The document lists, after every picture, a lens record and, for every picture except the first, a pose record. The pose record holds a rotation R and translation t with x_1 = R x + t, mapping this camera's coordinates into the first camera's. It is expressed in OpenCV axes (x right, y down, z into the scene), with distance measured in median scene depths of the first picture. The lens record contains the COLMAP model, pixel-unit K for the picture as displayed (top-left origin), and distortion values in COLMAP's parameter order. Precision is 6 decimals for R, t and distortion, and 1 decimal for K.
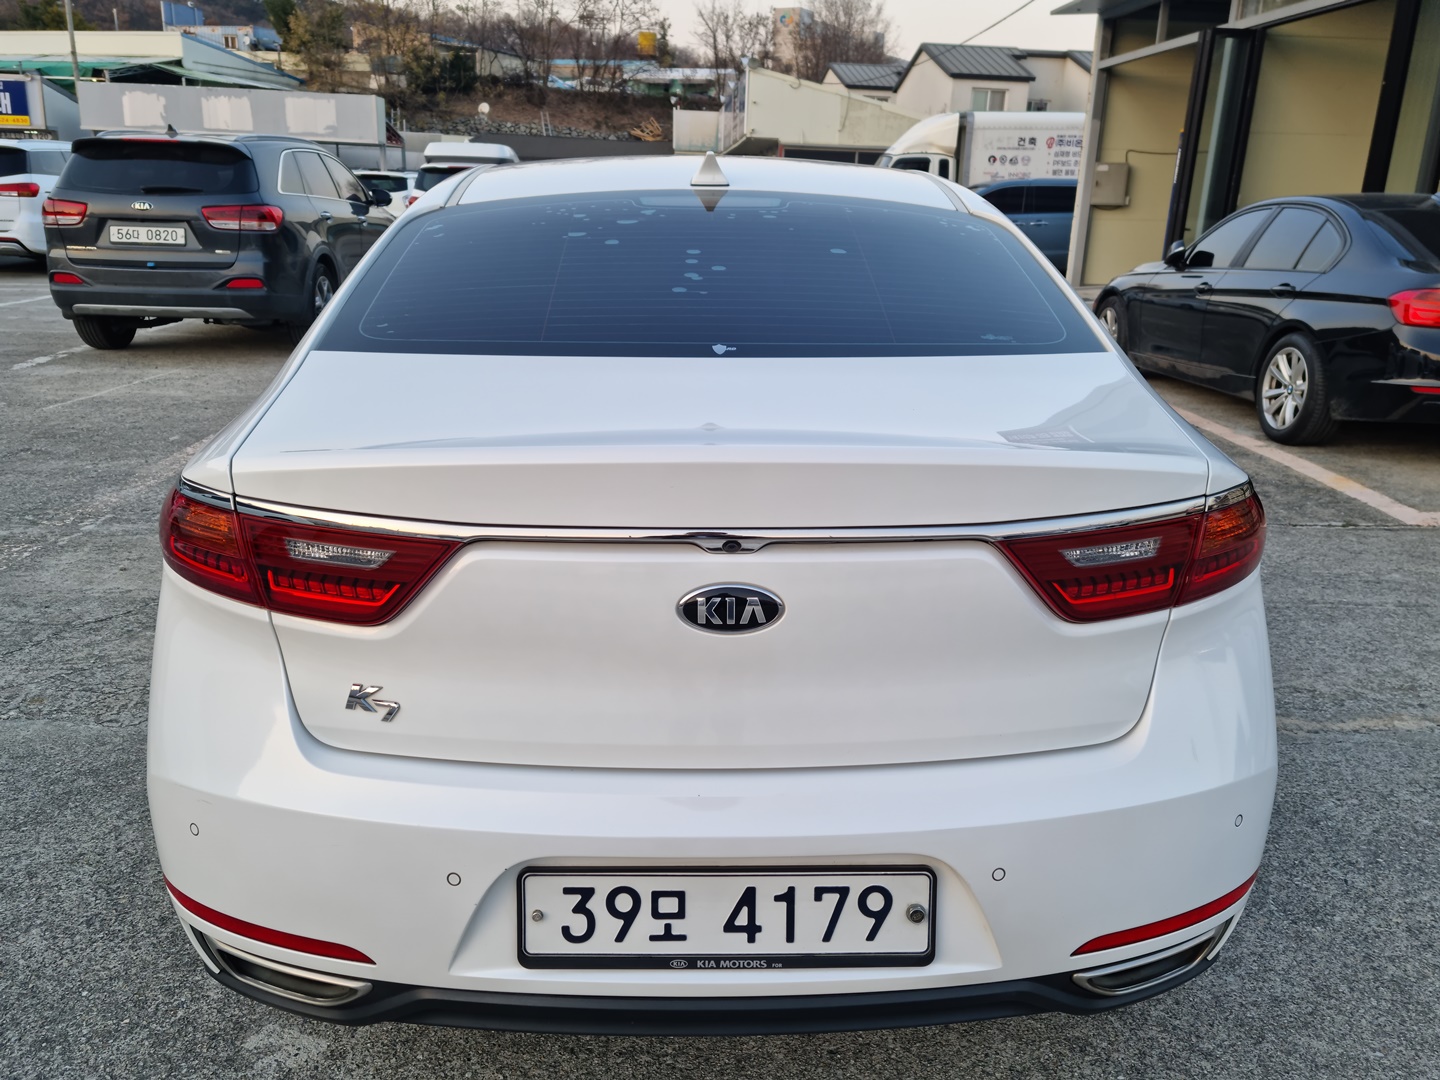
lens RADIAL K [[1147.7, 0, 737.5], [0, 1147.7, 562.8], [0, 0, 1]] dist [0.124253, -0.129106]
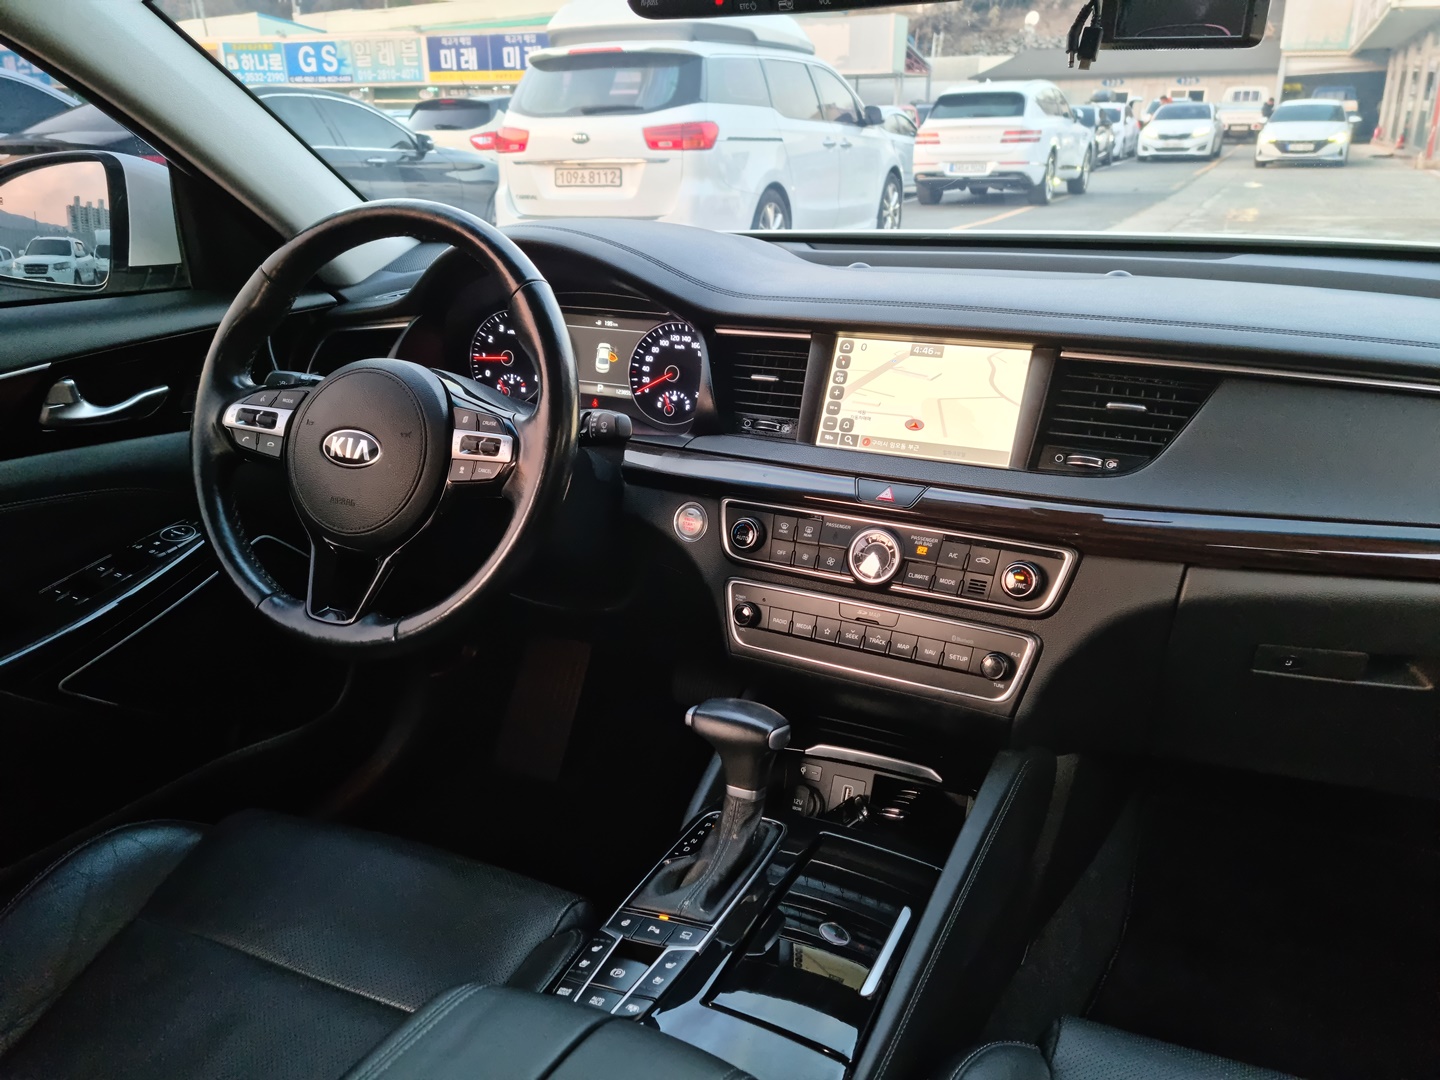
lens RADIAL K [[1147.8, 0, 712.8], [0, 1147.8, 537.6], [0, 0, 1]] dist [0.109490, -0.103247]
pose [[0.880720, 0.122823, -0.457434, 0.005730], [-0.109132, 0.992429, 0.056356, -0.050250], [0.460893, 0.000287, 0.887456, 0.168830]]
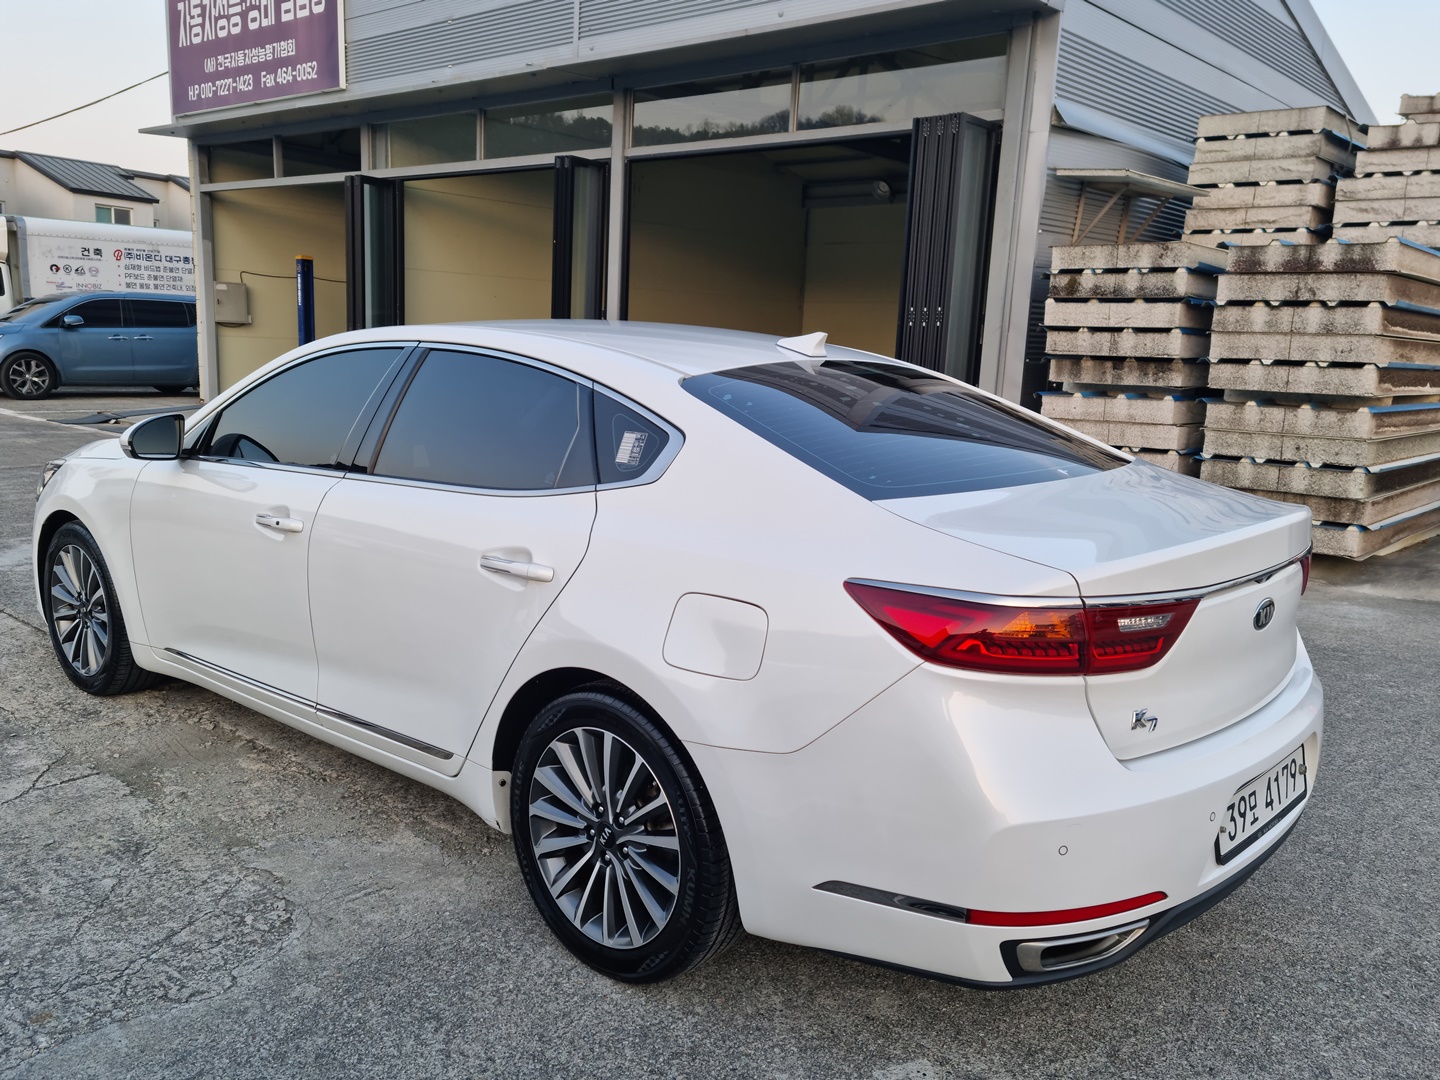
lens RADIAL K [[1168.0, 0, 720.0], [0, 1168.0, 540.0], [0, 0, 1]] dist [0.087375, -0.099419]
pose [[0.693375, -0.119745, 0.710558, -0.035105], [0.195856, 0.980290, -0.025919, -0.003515], [-0.693449, 0.157139, 0.703161, 0.005627]]
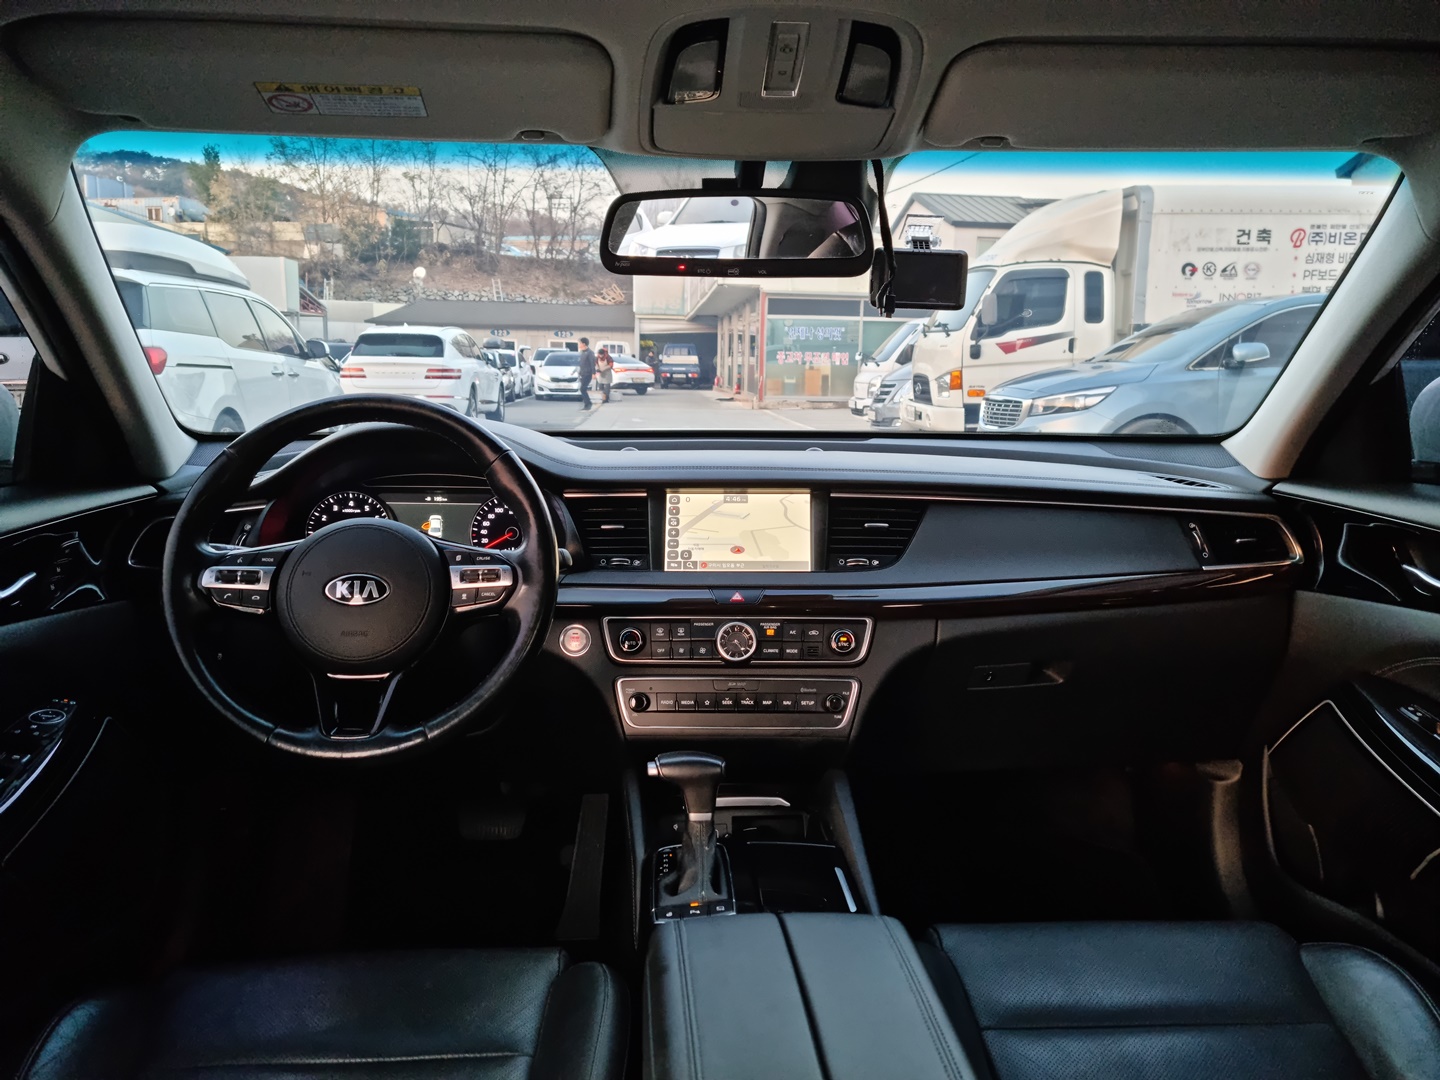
lens RADIAL K [[1147.8, 0, 712.8], [0, 1147.8, 537.6], [0, 0, 1]] dist [0.109490, -0.103247]
pose [[0.999838, -0.017936, 0.001563, 0.000290], [0.017959, 0.987420, -0.157095, -0.047975], [0.001274, 0.157098, 0.987582, 0.162248]]
